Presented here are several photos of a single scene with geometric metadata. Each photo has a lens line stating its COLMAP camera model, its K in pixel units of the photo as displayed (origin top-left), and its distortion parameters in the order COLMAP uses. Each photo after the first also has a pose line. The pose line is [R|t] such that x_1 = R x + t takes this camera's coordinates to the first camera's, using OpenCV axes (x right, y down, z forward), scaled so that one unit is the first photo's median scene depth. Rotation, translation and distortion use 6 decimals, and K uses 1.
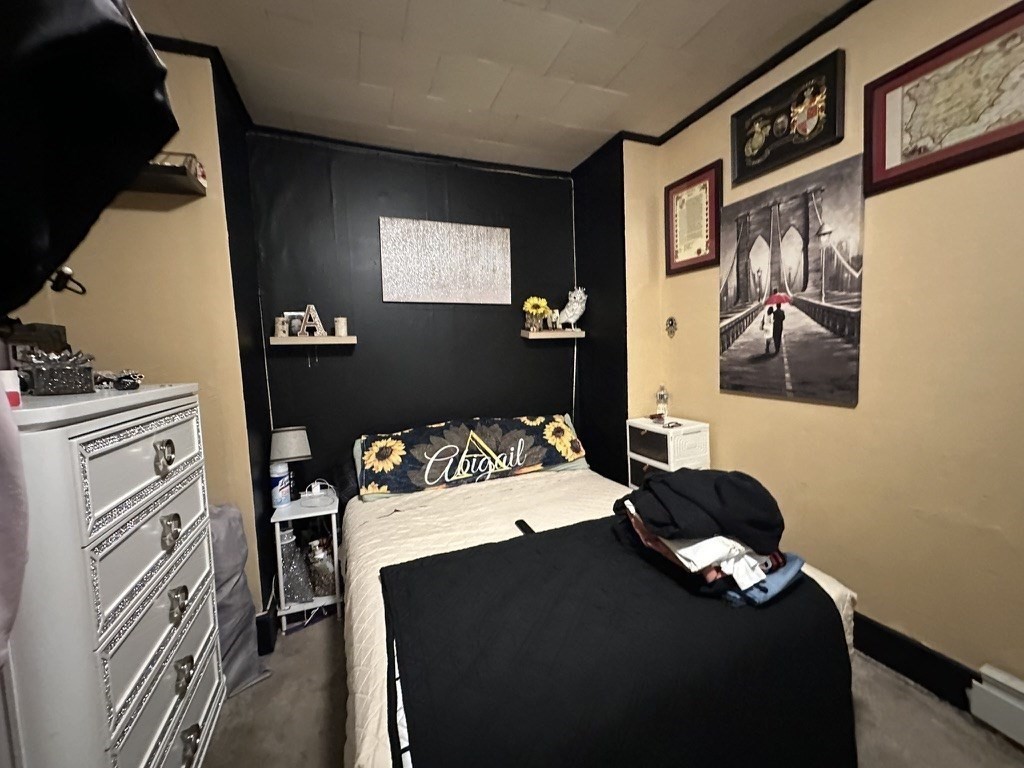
lens RADIAL K [[405.7, 0, 508.9], [0, 405.7, 384.6], [0, 0, 1]] dist [-0.003033, -0.000036]
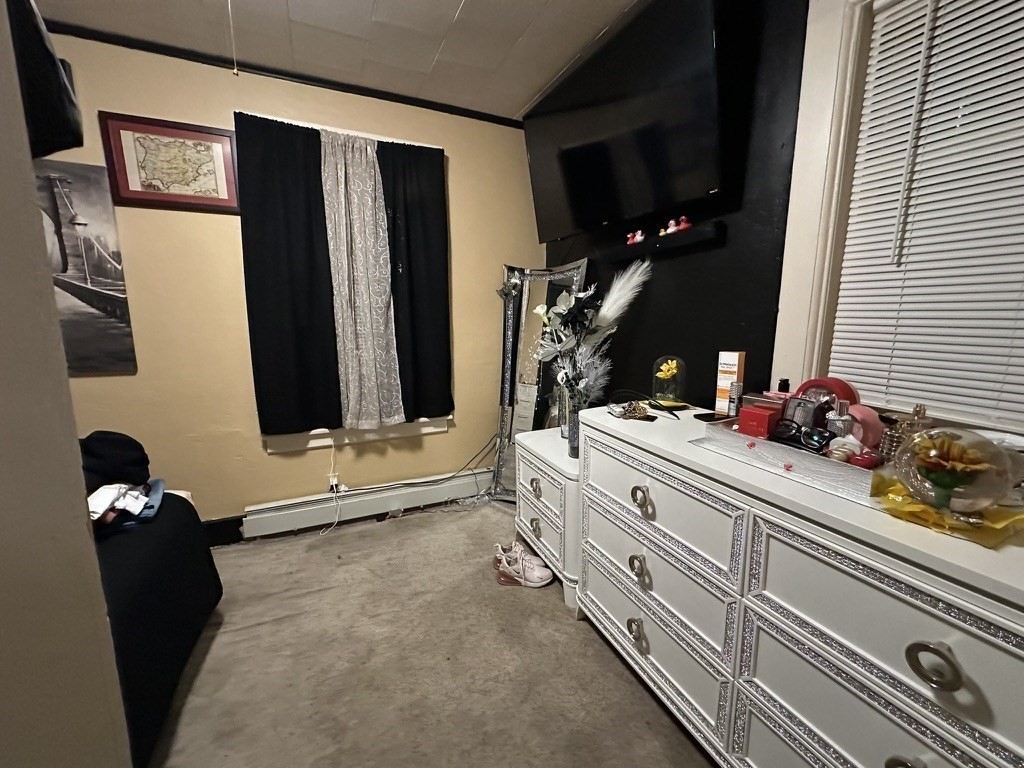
lens RADIAL K [[405.7, 0, 511.8], [0, 405.7, 383.1], [0, 0, 1]] dist [-0.003033, -0.000036]
pose [[-0.058187, -0.123148, 0.990681, -0.480747], [0.080954, 0.988512, 0.127633, 0.018306], [-0.995018, 0.087626, -0.047549, -0.106976]]
